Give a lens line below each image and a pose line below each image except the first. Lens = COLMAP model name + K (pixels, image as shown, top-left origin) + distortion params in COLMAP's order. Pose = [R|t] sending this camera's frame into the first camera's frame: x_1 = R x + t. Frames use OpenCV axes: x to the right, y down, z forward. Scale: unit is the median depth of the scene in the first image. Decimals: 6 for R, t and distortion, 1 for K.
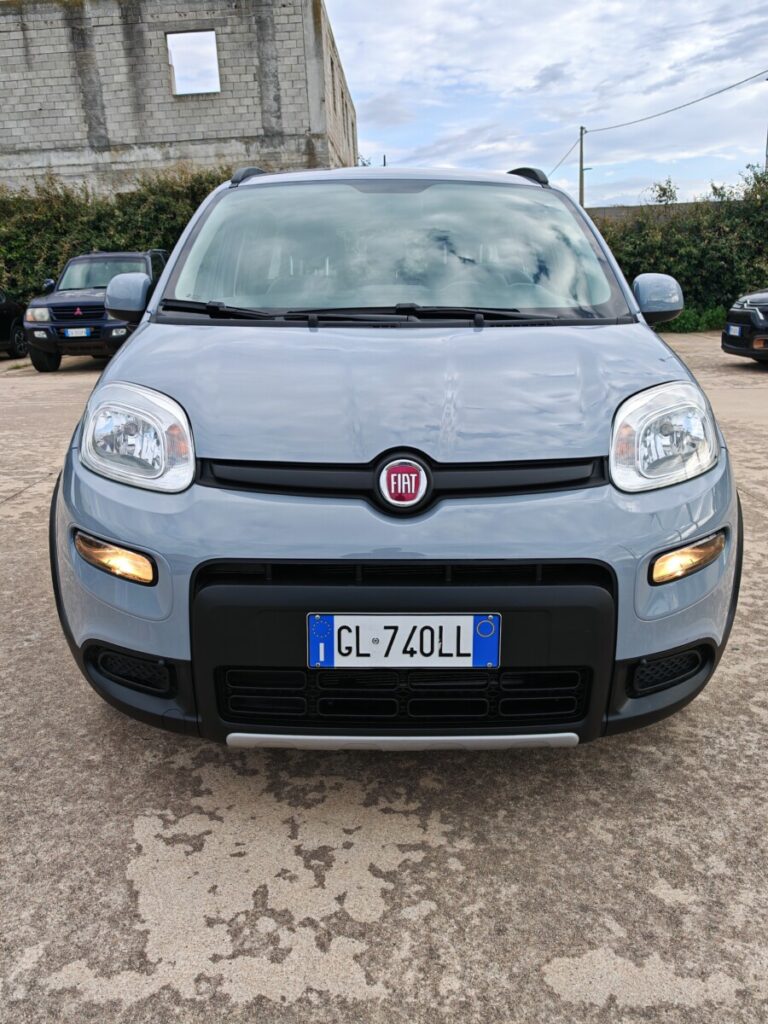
lens RADIAL K [[840.5, 0, 383.2], [0, 840.5, 508.4], [0, 0, 1]] dist [0.005409, -0.028075]
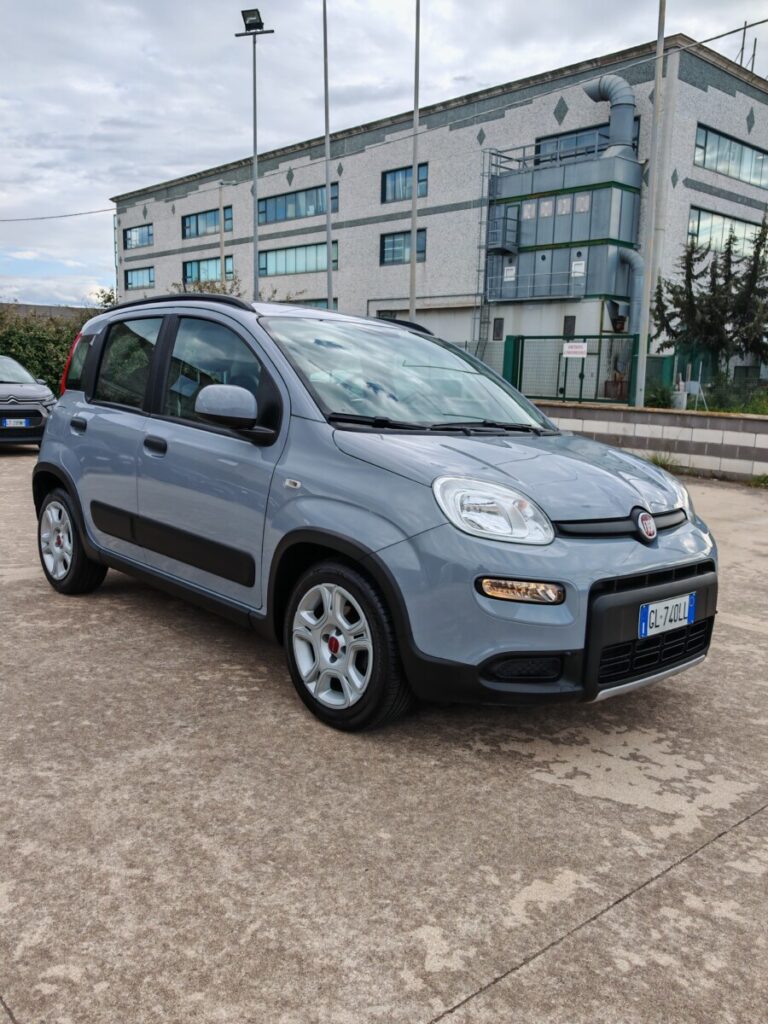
lens RADIAL K [[840.5, 0, 377.9], [0, 840.5, 507.7], [0, 0, 1]] dist [0.005409, -0.028075]
pose [[0.740469, -0.050601, 0.670183, -1.435045], [0.121916, 0.990731, -0.059899, -0.030957], [-0.660940, 0.126059, 0.739775, 0.053695]]
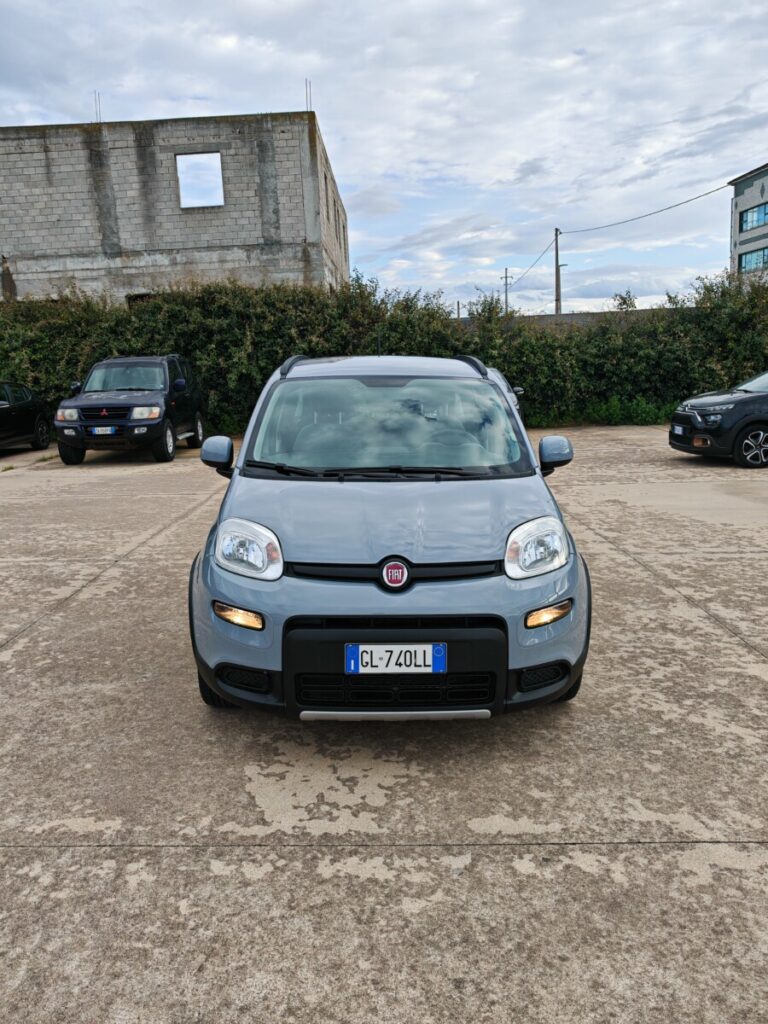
lens RADIAL K [[840.5, 0, 382.3], [0, 840.5, 485.2], [0, 0, 1]] dist [0.005409, -0.028075]
pose [[0.999915, -0.003986, 0.012420, -0.024834], [0.005427, 0.992964, -0.118292, -0.006118], [-0.011861, 0.118349, 0.992901, -0.830758]]
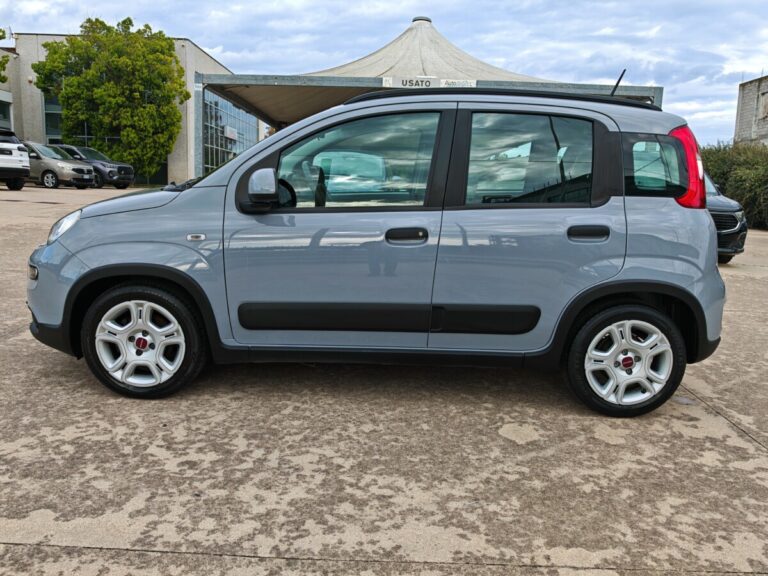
lens RADIAL K [[630.4, 0, 384.0], [0, 630.4, 288.7], [0, 0, 1]] dist [0.005409, -0.028075]
pose [[-0.002806, 0.204120, -0.978942, 2.093538], [-0.295159, 0.935162, 0.195837, -0.539146], [0.955444, 0.289493, 0.057624, 1.827580]]
